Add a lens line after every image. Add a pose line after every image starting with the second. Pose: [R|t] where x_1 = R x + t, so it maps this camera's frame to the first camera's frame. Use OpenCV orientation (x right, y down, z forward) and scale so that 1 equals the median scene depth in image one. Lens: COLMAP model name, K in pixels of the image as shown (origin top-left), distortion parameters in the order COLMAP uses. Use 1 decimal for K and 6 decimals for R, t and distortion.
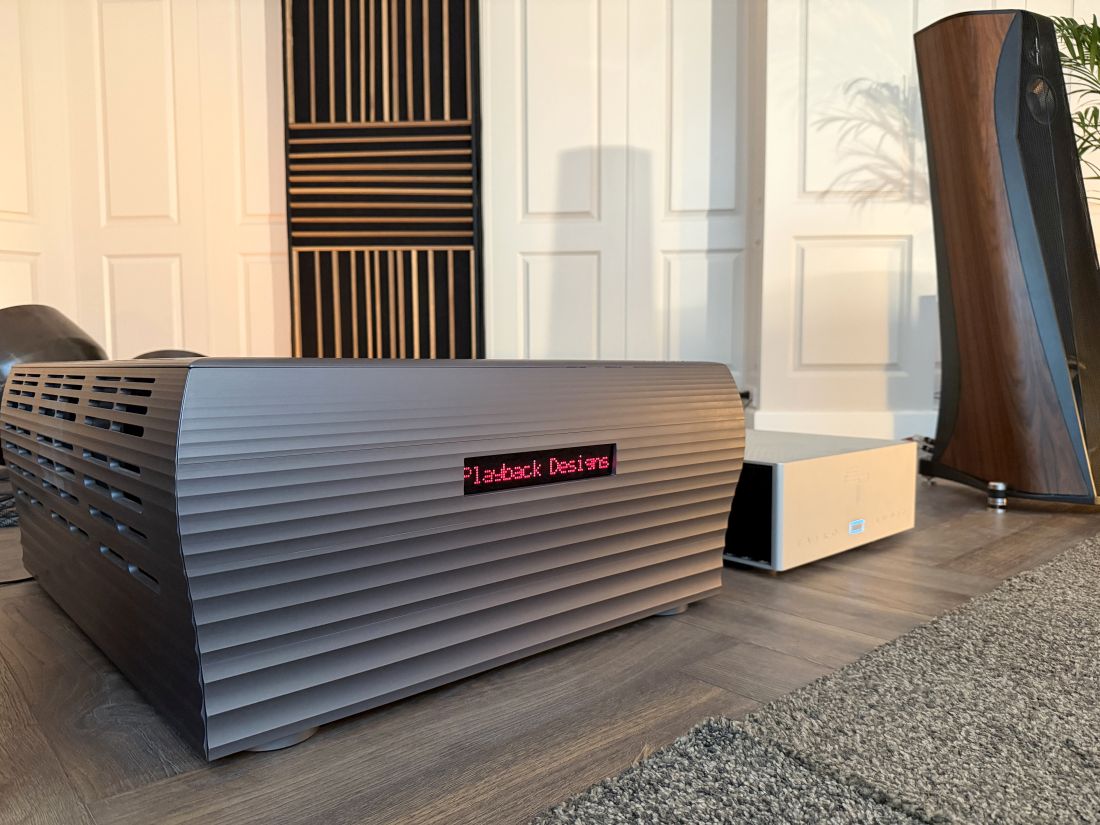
lens RADIAL K [[789.1, 0, 550.0], [0, 789.1, 412.5], [0, 0, 1]] dist [0.050151, -0.106390]
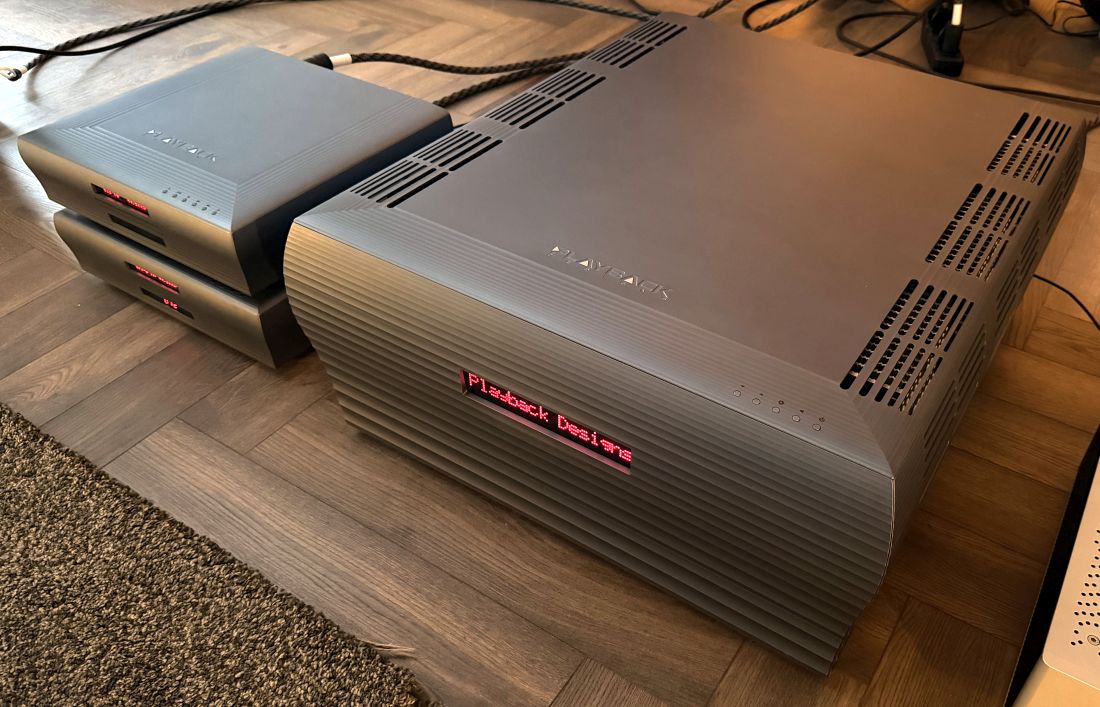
lens RADIAL K [[941.9, 0, 641.2], [0, 941.9, 323.7], [0, 0, 1]] dist [0.004979, -0.013539]
pose [[0.274753, 0.602018, -0.749724, 0.224031], [-0.092358, 0.792650, 0.602641, -0.199327], [0.957069, -0.096334, 0.273384, 0.215585]]
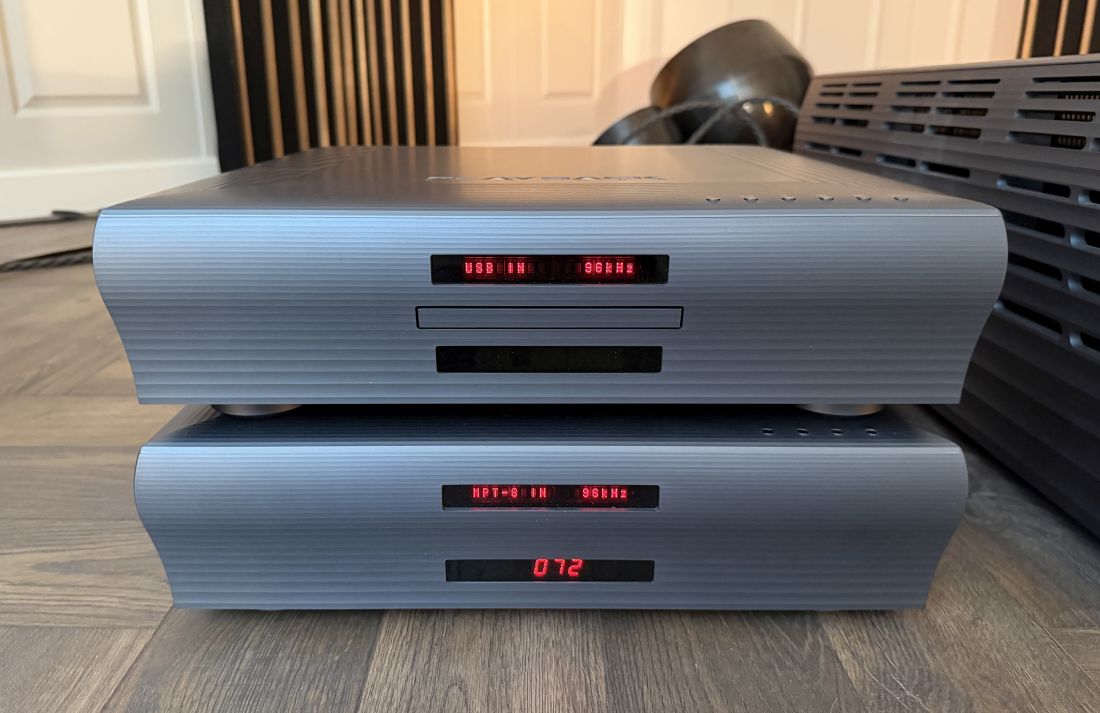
lens RADIAL K [[845.9, 0, 532.8], [0, 845.9, 352.5], [0, 0, 1]] dist [0.001462, 0.002979]
pose [[0.738913, 0.202531, -0.642642, -0.091059], [-0.044124, 0.966254, 0.253785, 0.005999], [0.672355, -0.159169, 0.722914, 0.012302]]
